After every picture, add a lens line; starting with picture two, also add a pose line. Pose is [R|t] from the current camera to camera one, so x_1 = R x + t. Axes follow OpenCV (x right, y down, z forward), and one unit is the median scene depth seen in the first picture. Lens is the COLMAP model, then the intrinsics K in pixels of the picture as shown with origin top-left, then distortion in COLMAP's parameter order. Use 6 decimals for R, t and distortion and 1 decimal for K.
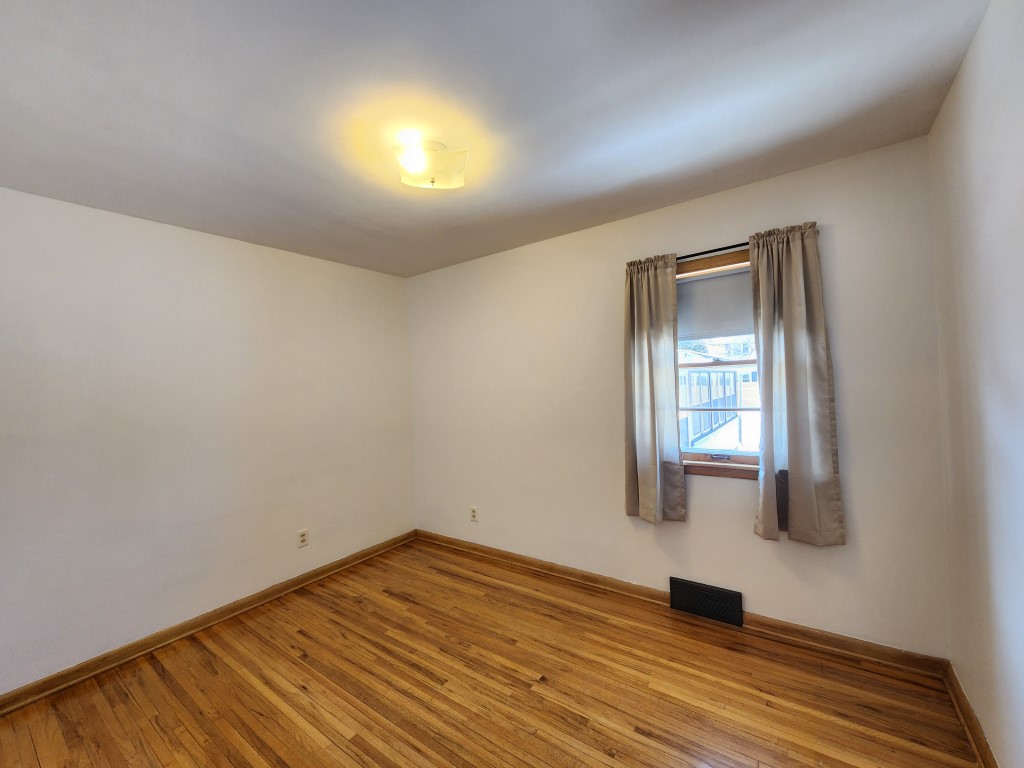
lens RADIAL K [[417.0, 0, 512.0], [0, 417.0, 384.0], [0, 0, 1]] dist [0.000204, -0.000303]
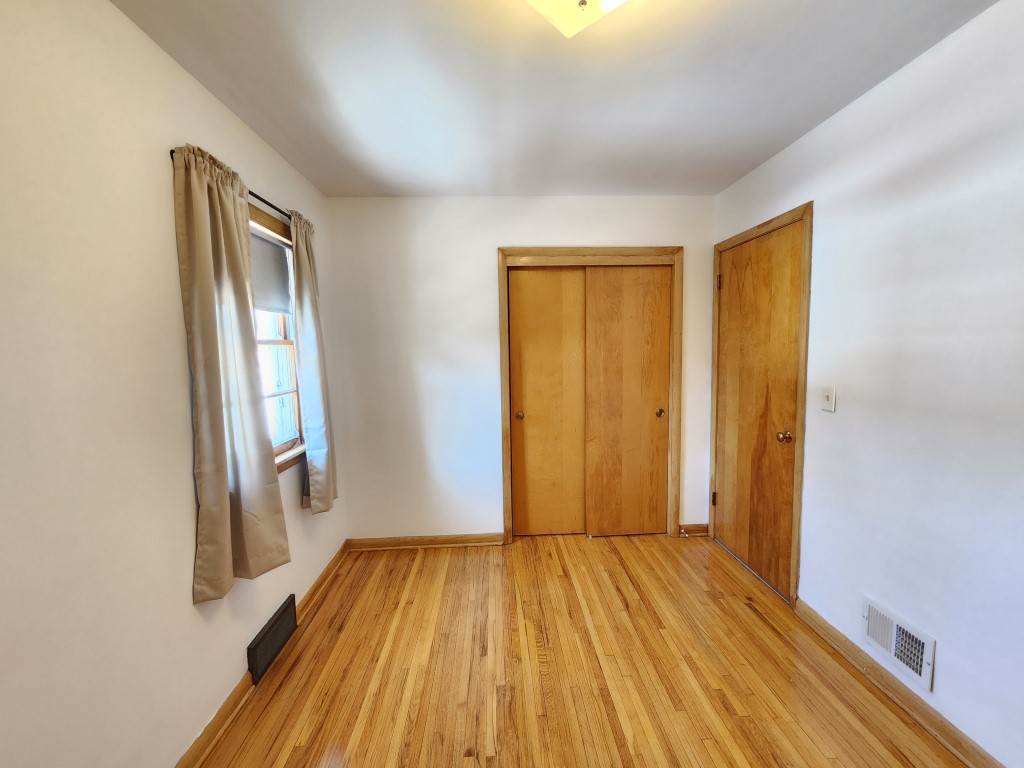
lens RADIAL K [[417.0, 0, 512.0], [0, 417.0, 384.0], [0, 0, 1]] dist [0.000204, -0.000303]
pose [[-0.624421, -0.013412, 0.780973, -0.527892], [0.048920, 0.997218, 0.056240, 0.014628], [-0.779554, 0.073322, -0.622028, 1.316502]]
